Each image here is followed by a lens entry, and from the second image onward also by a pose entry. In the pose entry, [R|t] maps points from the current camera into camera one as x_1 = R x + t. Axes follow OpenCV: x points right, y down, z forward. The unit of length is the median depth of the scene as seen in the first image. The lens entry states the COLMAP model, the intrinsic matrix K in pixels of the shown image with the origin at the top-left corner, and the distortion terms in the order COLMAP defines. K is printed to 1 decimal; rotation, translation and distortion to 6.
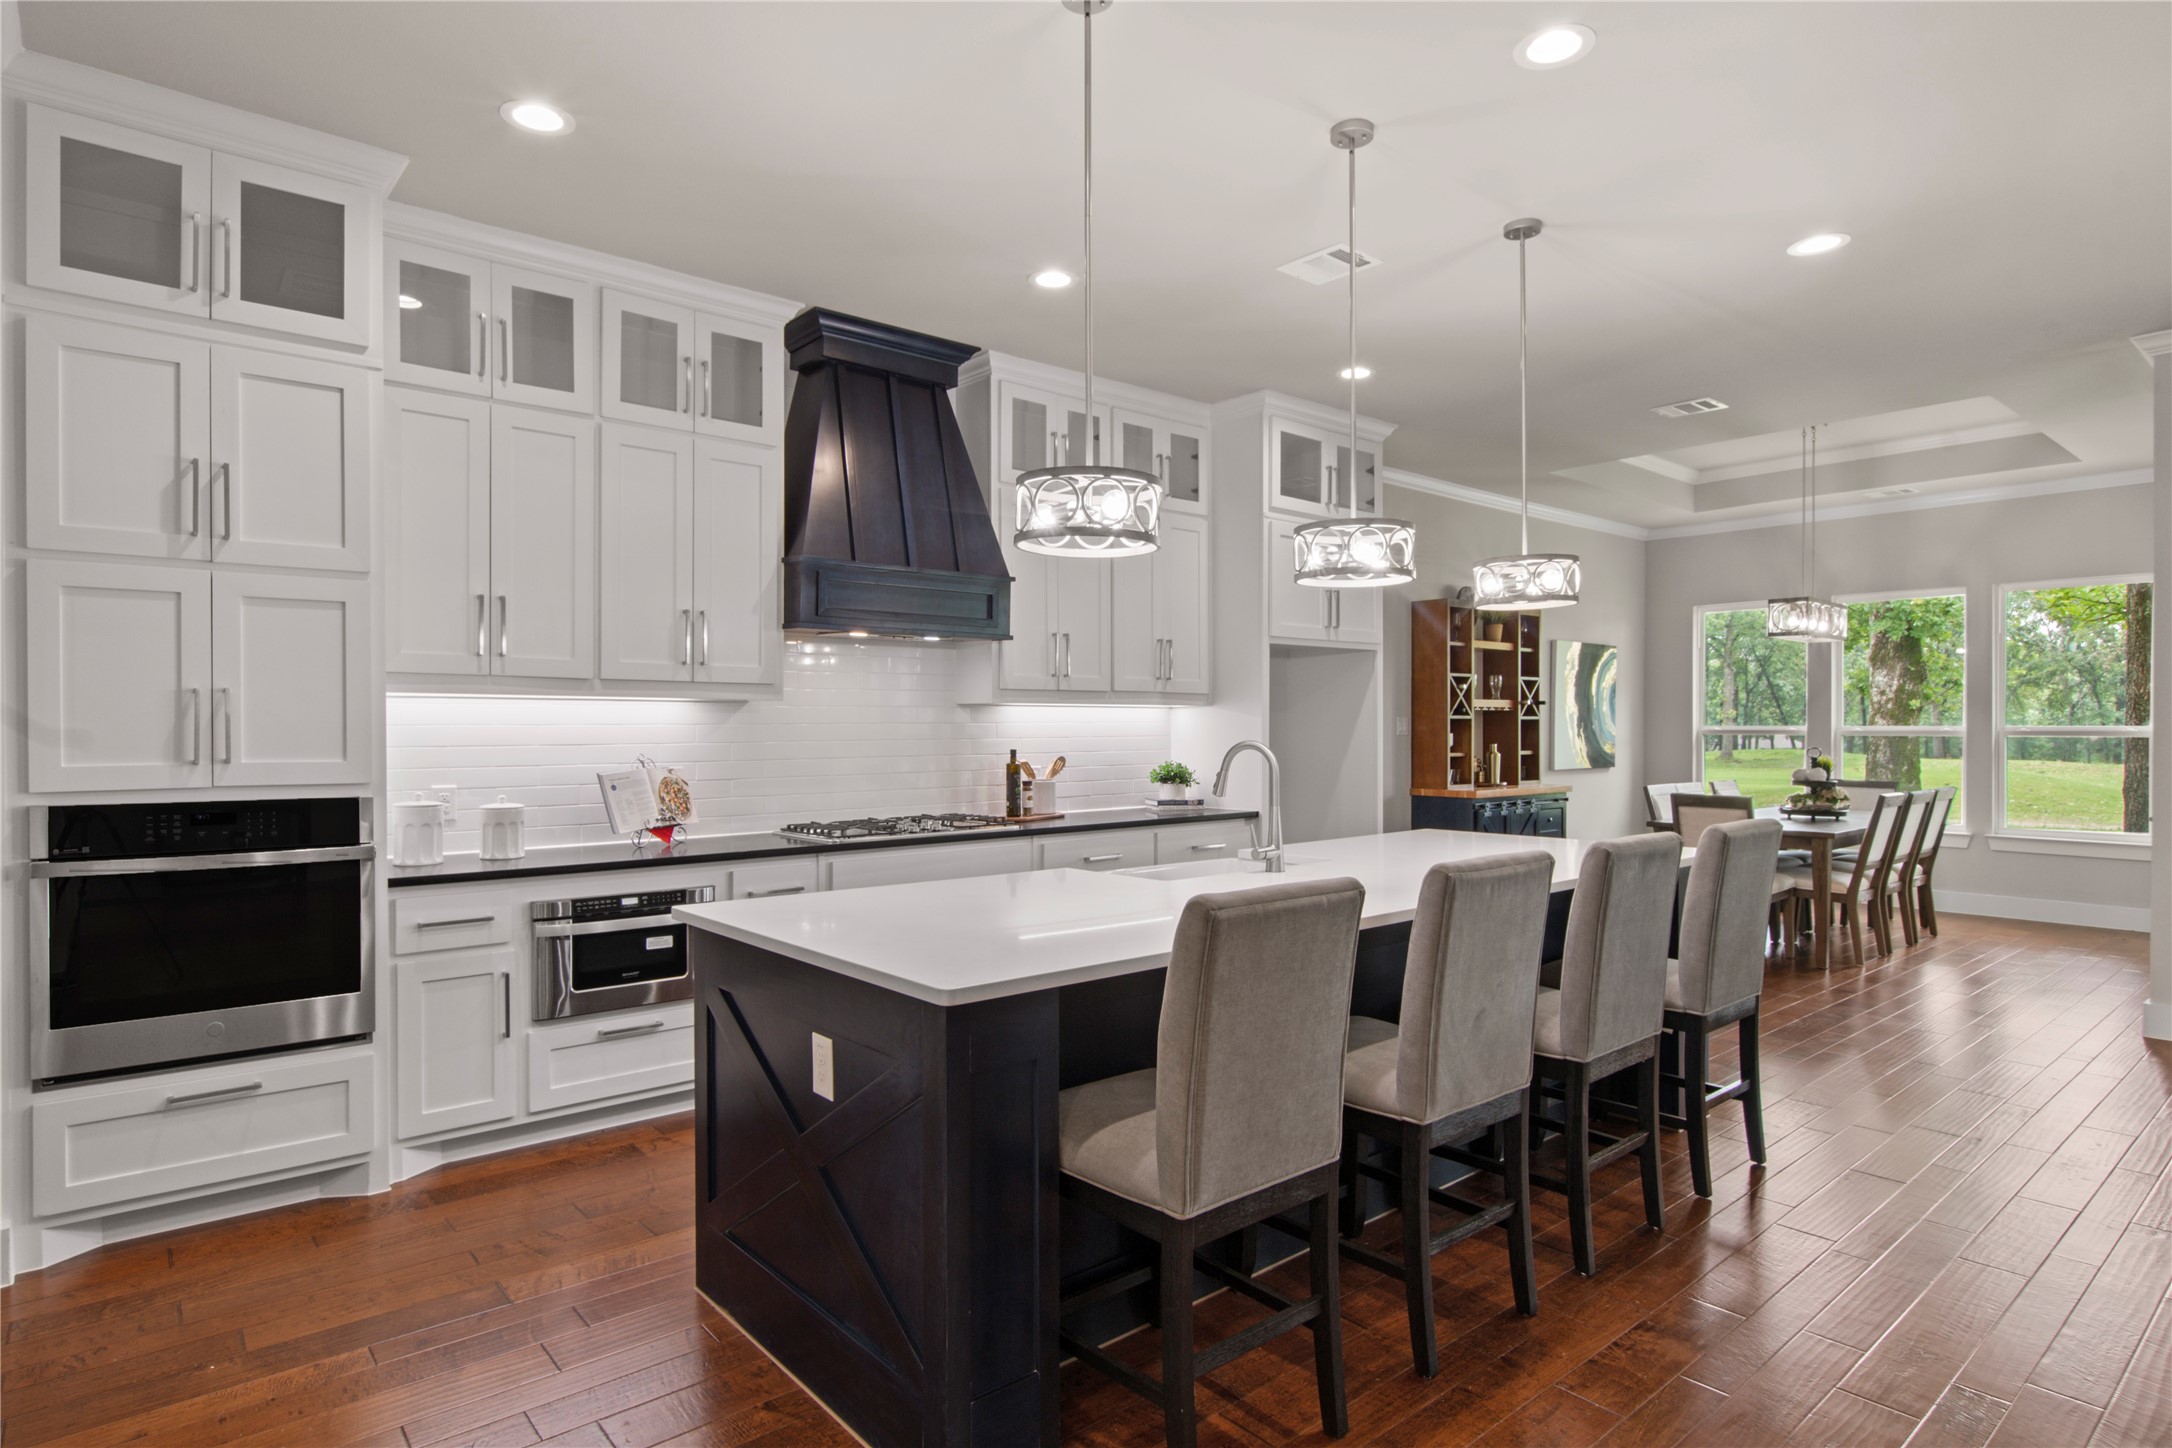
lens RADIAL K [[1176.1, 0, 1087.0], [0, 1176.1, 739.3], [0, 0, 1]] dist [-0.000744, 0.000552]
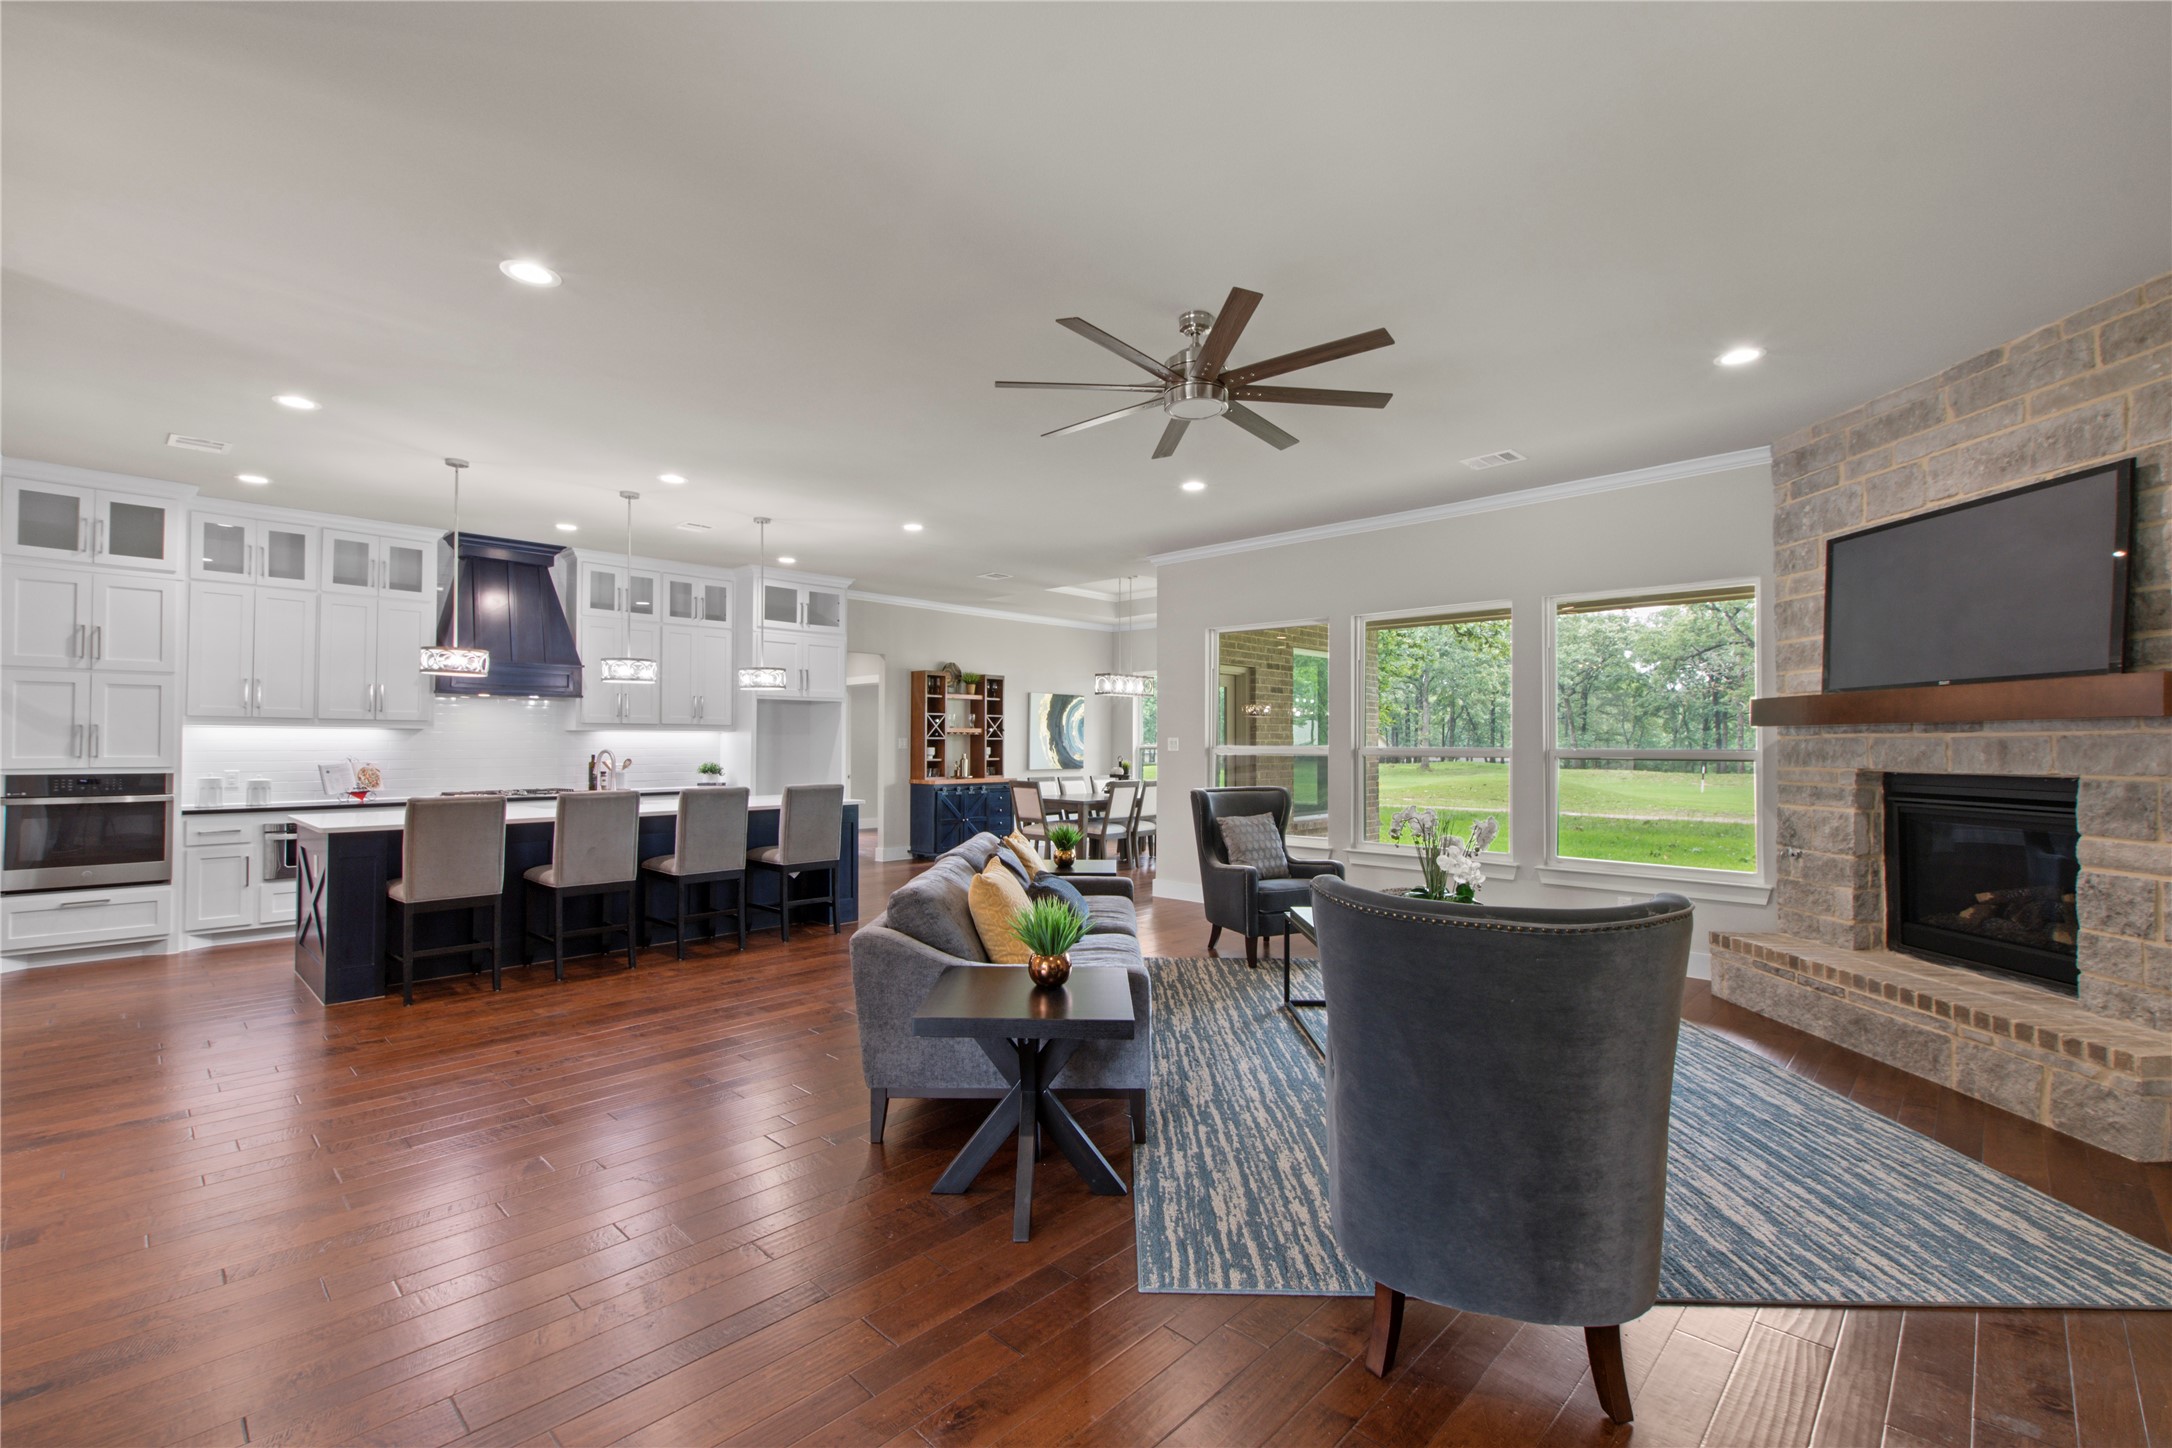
lens RADIAL K [[945.2, 0, 1091.5], [0, 945.2, 730.2], [0, 0, 1]] dist [0.007314, -0.001044]
pose [[0.995167, 0.006193, 0.098001, 0.520223], [-0.003871, 0.999708, -0.023859, 0.002220], [-0.098120, 0.023364, 0.994900, -0.529001]]
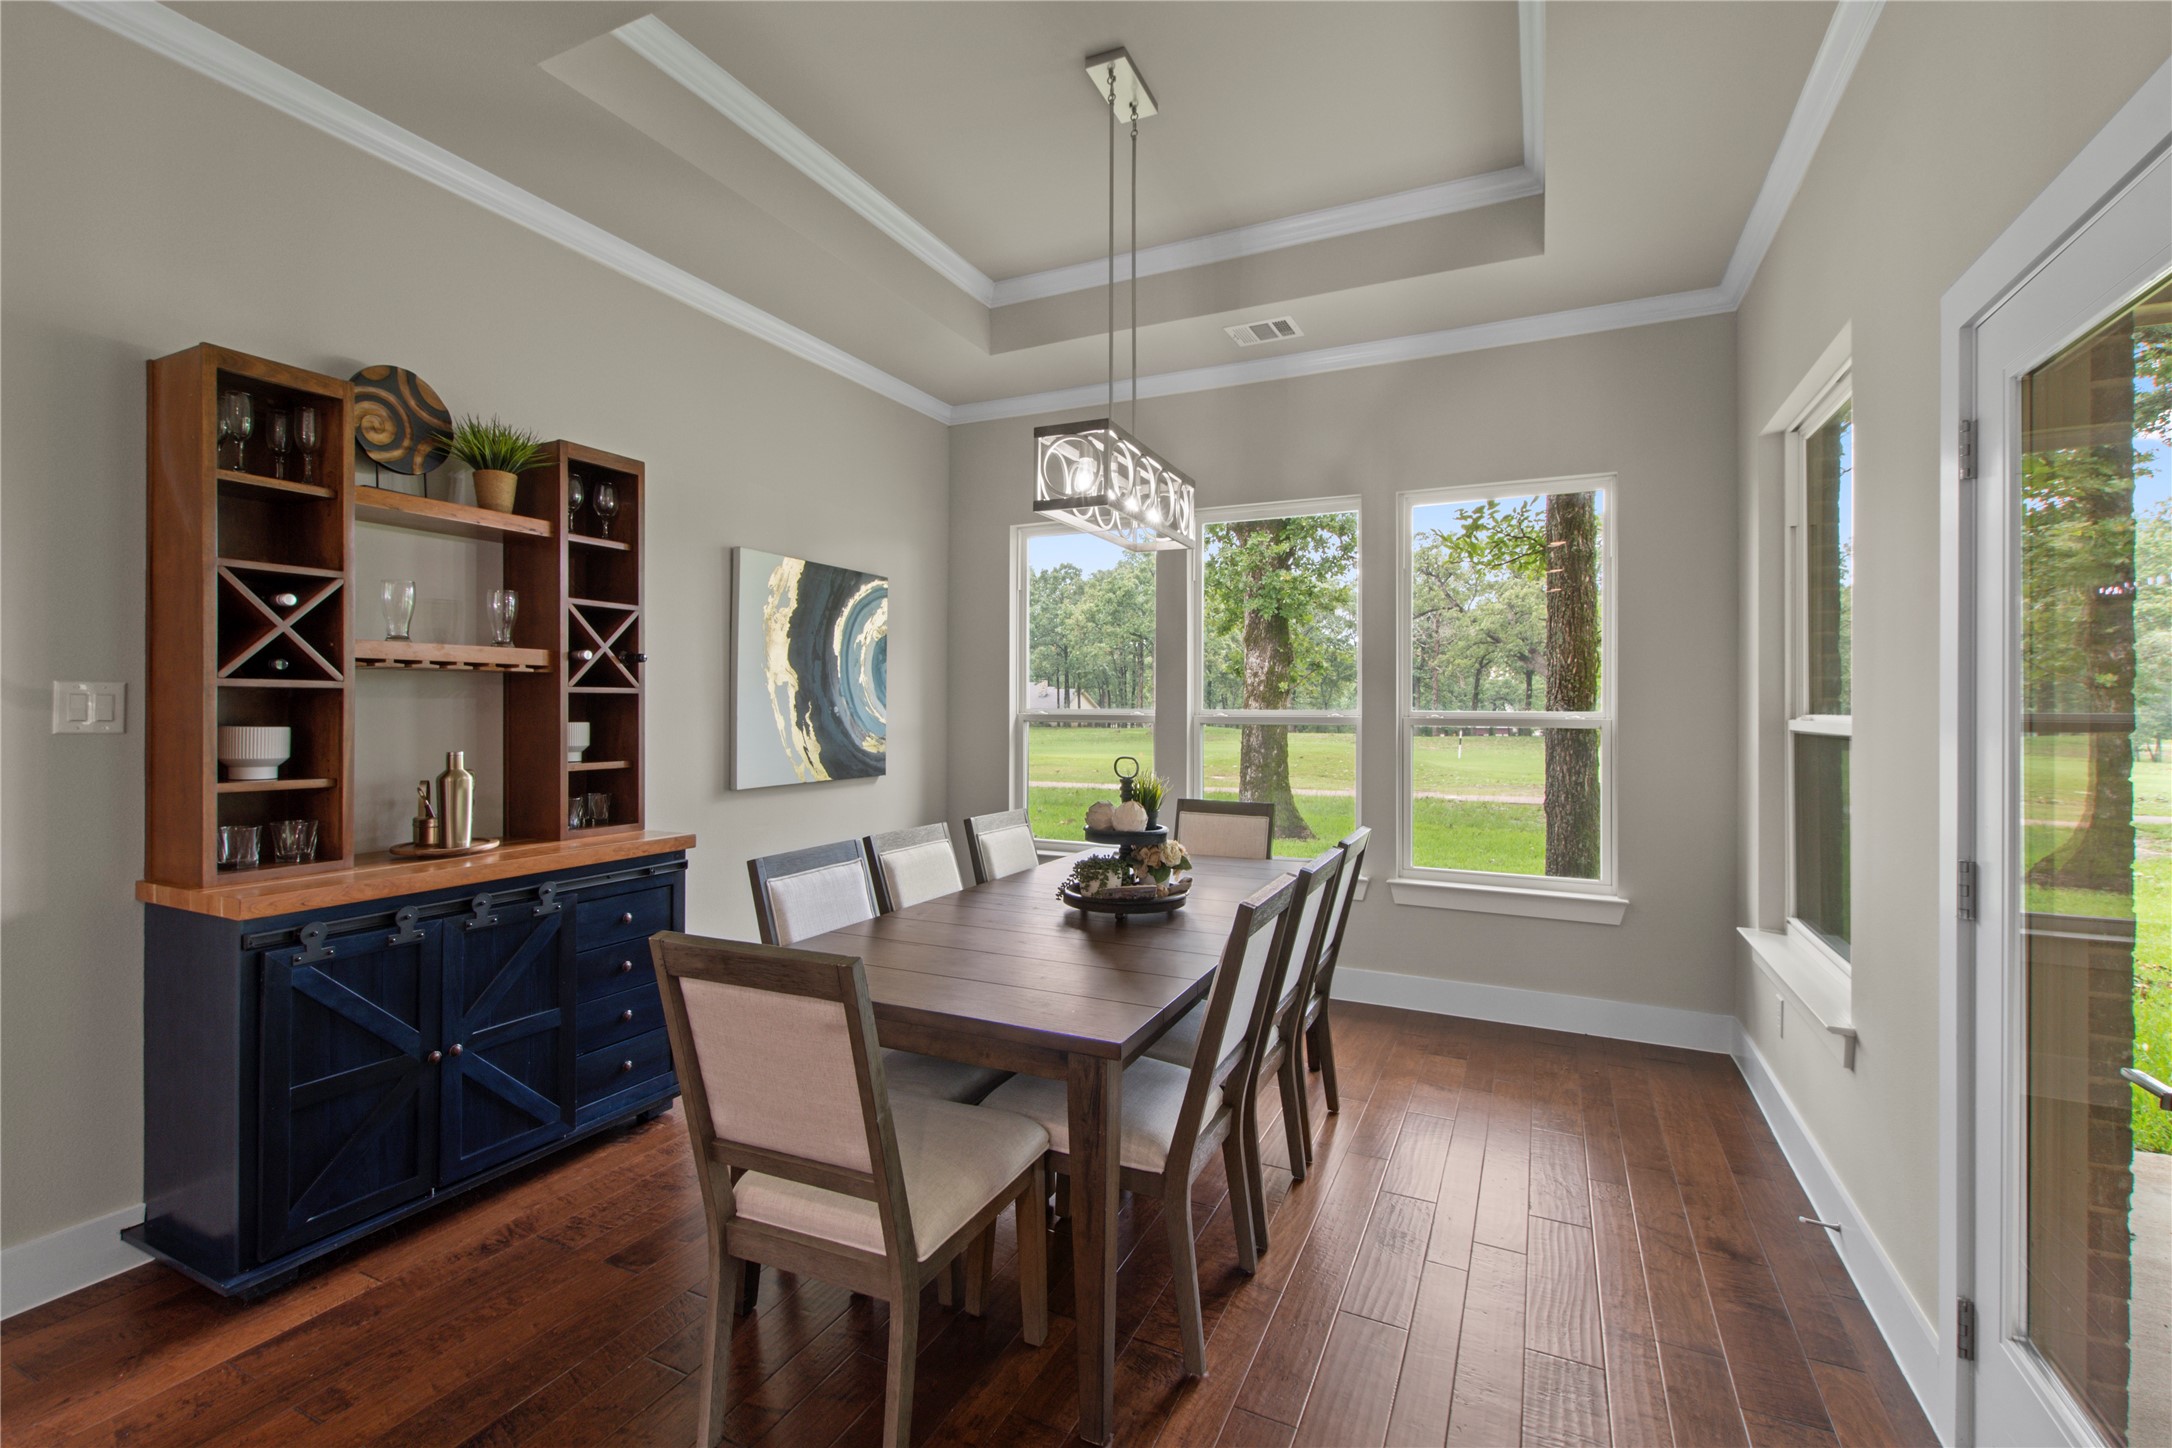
lens RADIAL K [[955.0, 0, 1082.2], [0, 955.0, 712.2], [0, 0, 1]] dist [-0.000504, 0.000043]
pose [[0.915623, 0.002753, 0.402030, 0.541510], [-0.000898, 0.999988, -0.004803, -0.010826], [-0.402038, 0.004037, 0.915614, 0.794341]]
